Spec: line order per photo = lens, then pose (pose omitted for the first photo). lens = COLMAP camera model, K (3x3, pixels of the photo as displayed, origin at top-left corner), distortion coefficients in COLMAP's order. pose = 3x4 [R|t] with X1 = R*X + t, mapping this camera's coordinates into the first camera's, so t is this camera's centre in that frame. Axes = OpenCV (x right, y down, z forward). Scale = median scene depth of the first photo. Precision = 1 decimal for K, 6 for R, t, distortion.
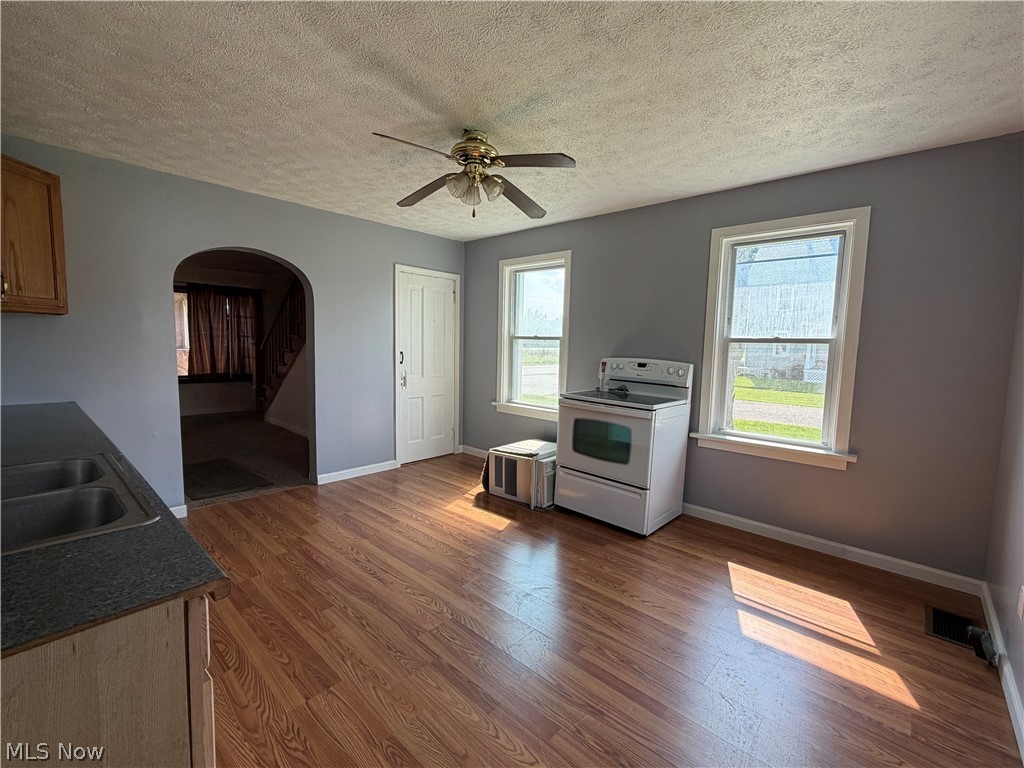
lens RADIAL K [[443.6, 0, 510.5], [0, 443.6, 385.6], [0, 0, 1]] dist [0.004198, 0.000667]
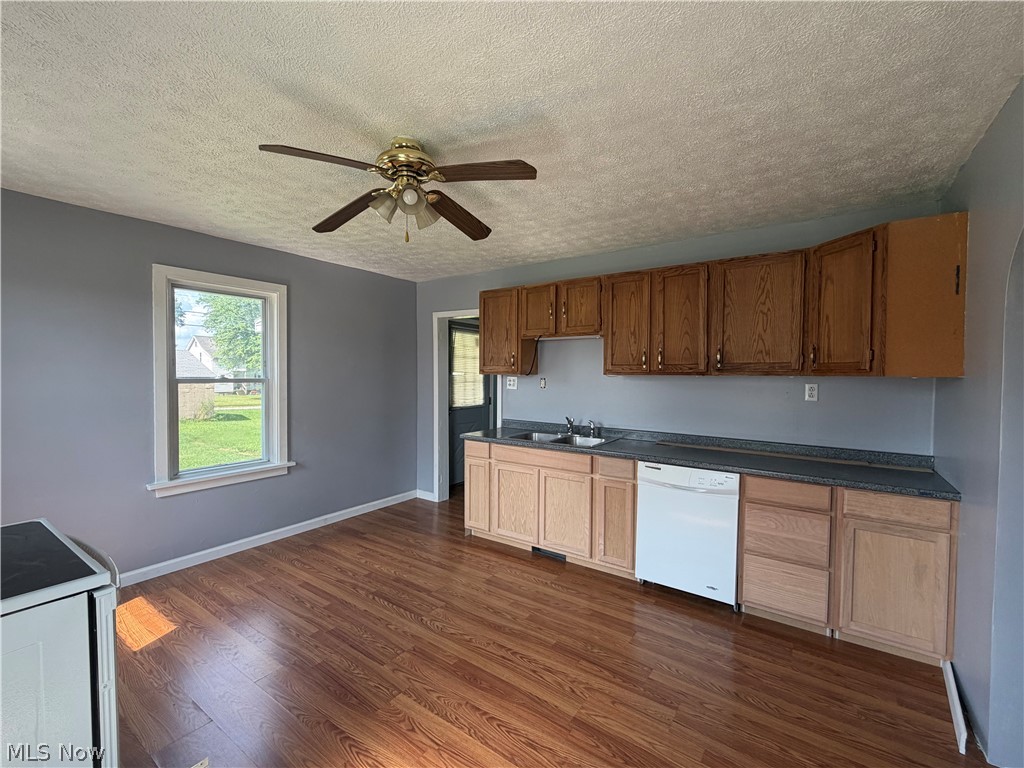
lens RADIAL K [[443.6, 0, 515.2], [0, 443.6, 383.7], [0, 0, 1]] dist [0.004198, 0.000667]
pose [[-0.990311, -0.023209, -0.136912, -0.183094], [-0.038984, 0.992751, 0.113692, -0.239214], [0.133280, 0.117928, -0.984037, 1.942440]]
